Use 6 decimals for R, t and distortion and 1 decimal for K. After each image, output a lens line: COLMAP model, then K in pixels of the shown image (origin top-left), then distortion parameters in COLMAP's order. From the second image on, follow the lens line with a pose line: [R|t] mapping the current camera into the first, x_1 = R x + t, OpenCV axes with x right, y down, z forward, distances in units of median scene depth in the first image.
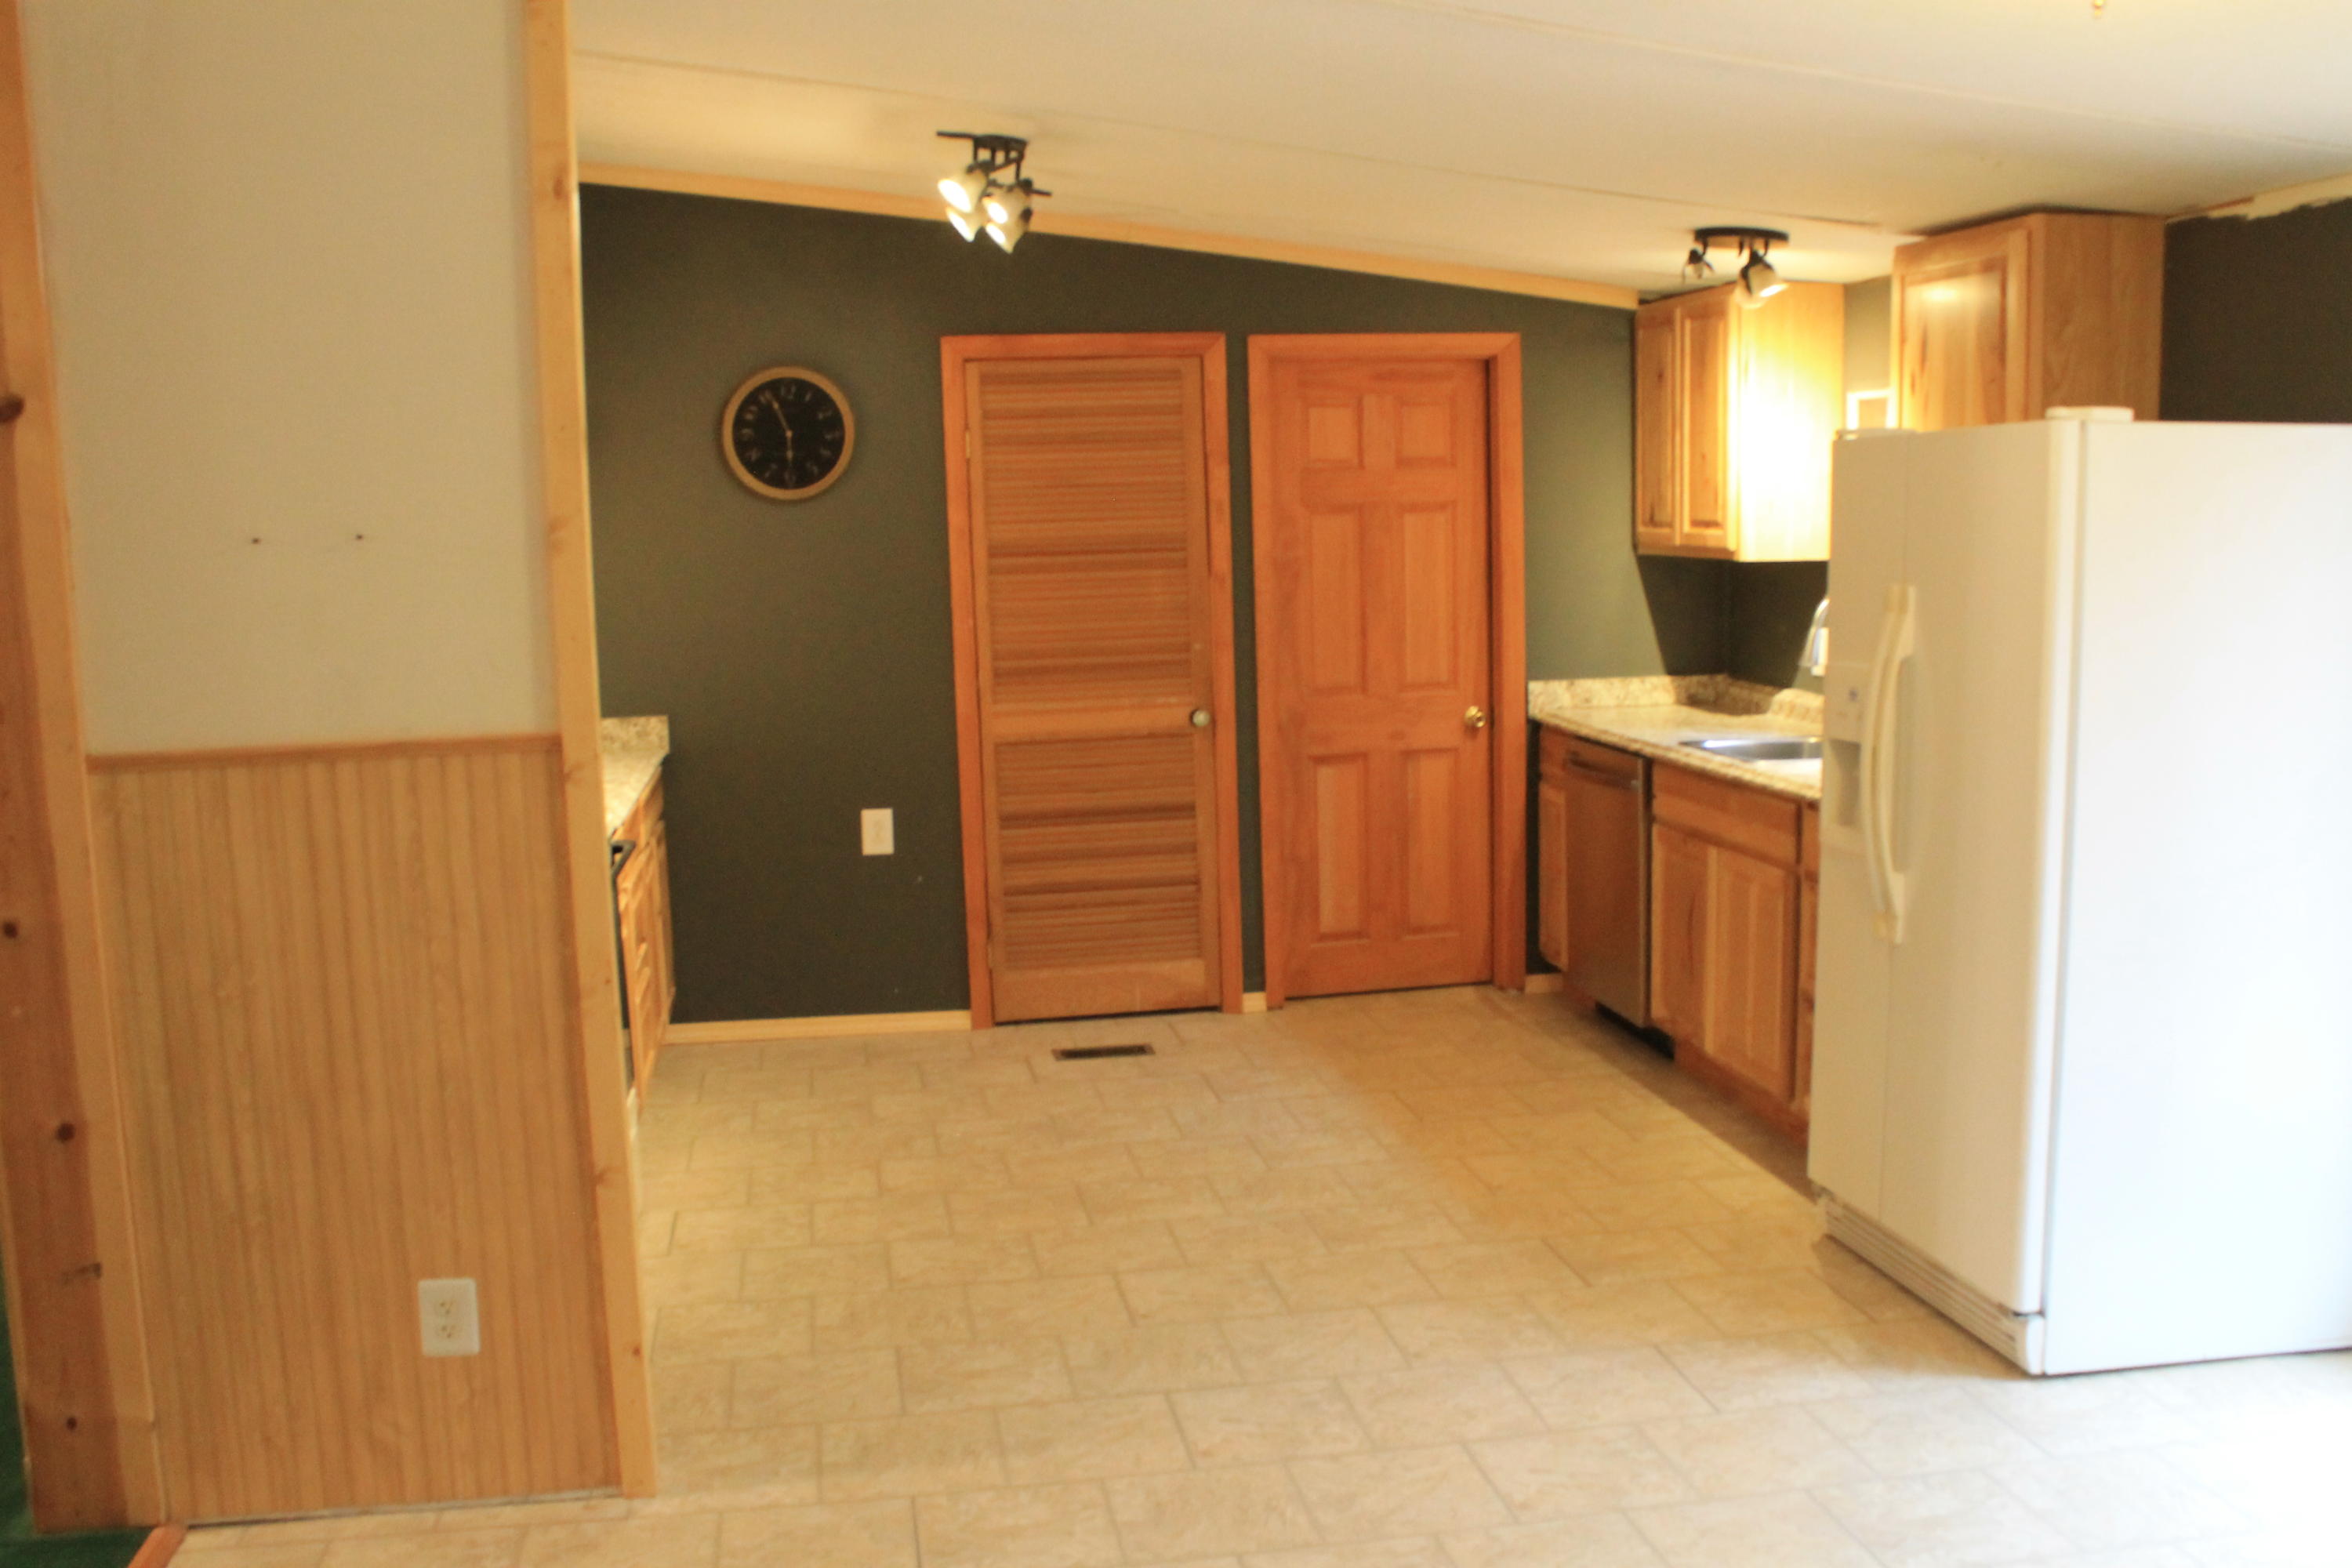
lens RADIAL K [[2119.3, 0, 1188.7], [0, 2119.3, 763.2], [0, 0, 1]] dist [-0.120764, 0.082295]
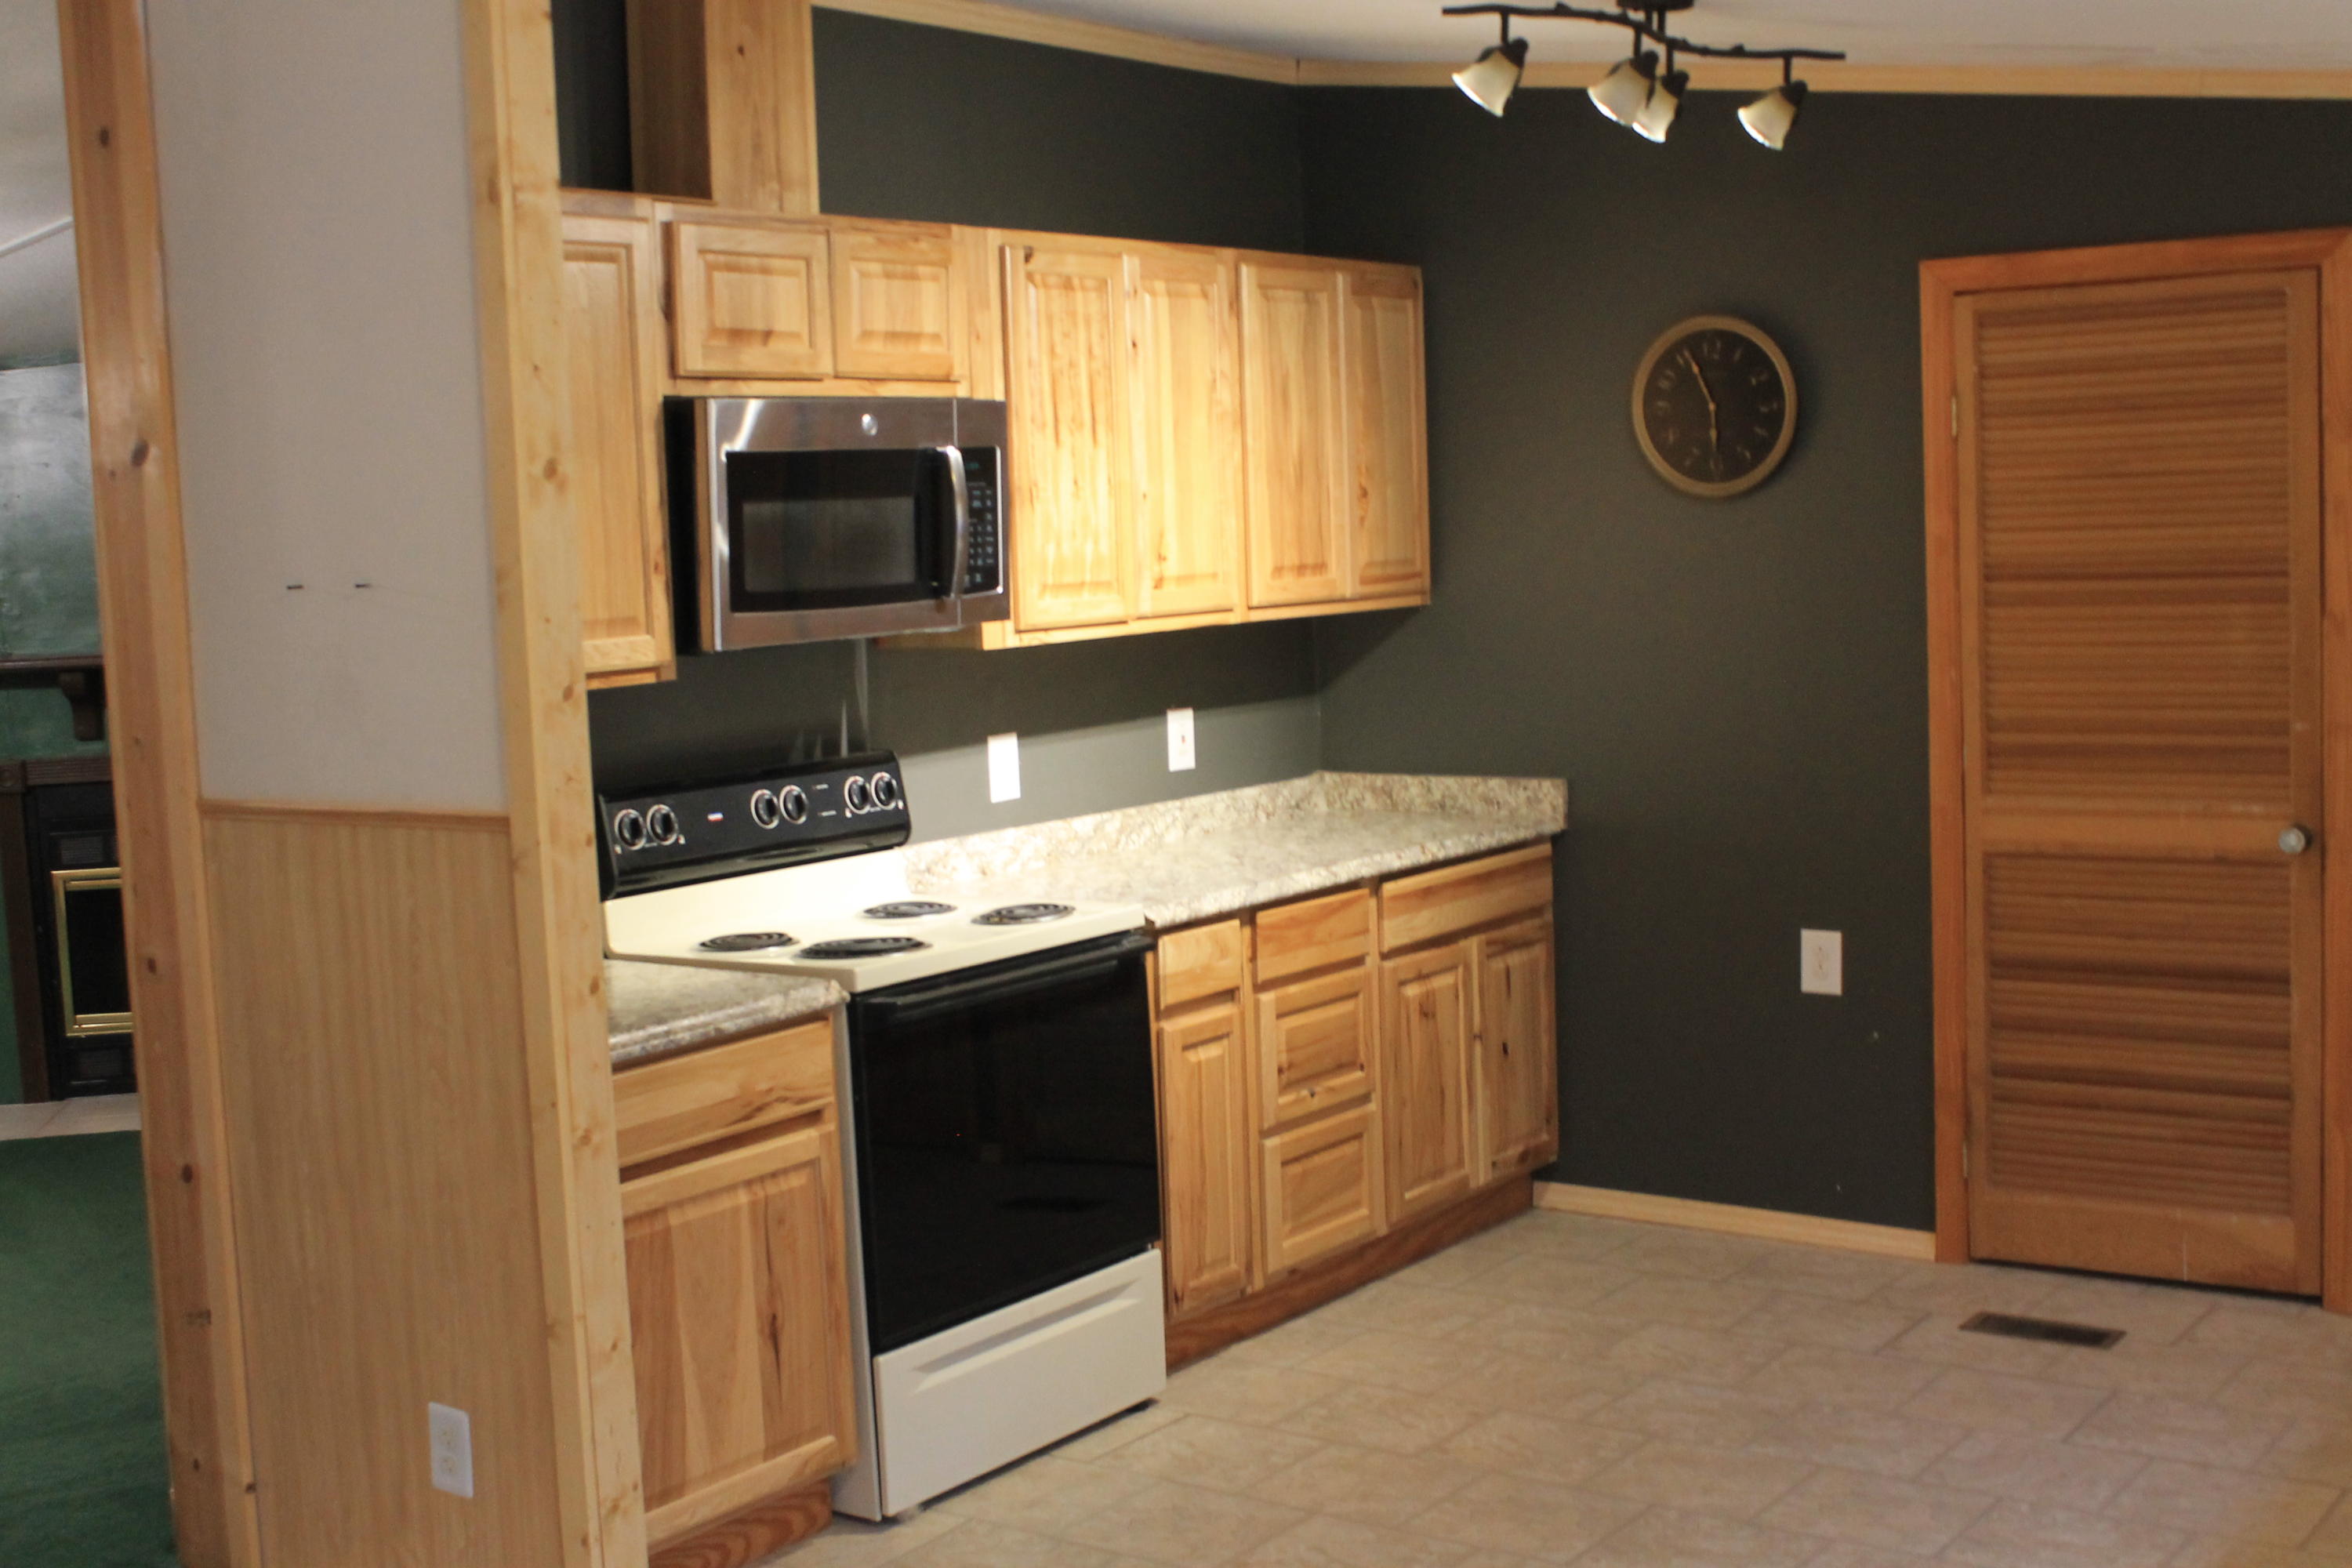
lens RADIAL K [[2746.2, 0, 1198.7], [0, 2746.2, 800.2], [0, 0, 1]] dist [-0.070157, 0.000000]
pose [[0.711023, 0.072990, -0.699370, 0.350330], [-0.069450, 0.997025, 0.033448, -0.038865], [0.699730, 0.024789, 0.713977, 0.196628]]
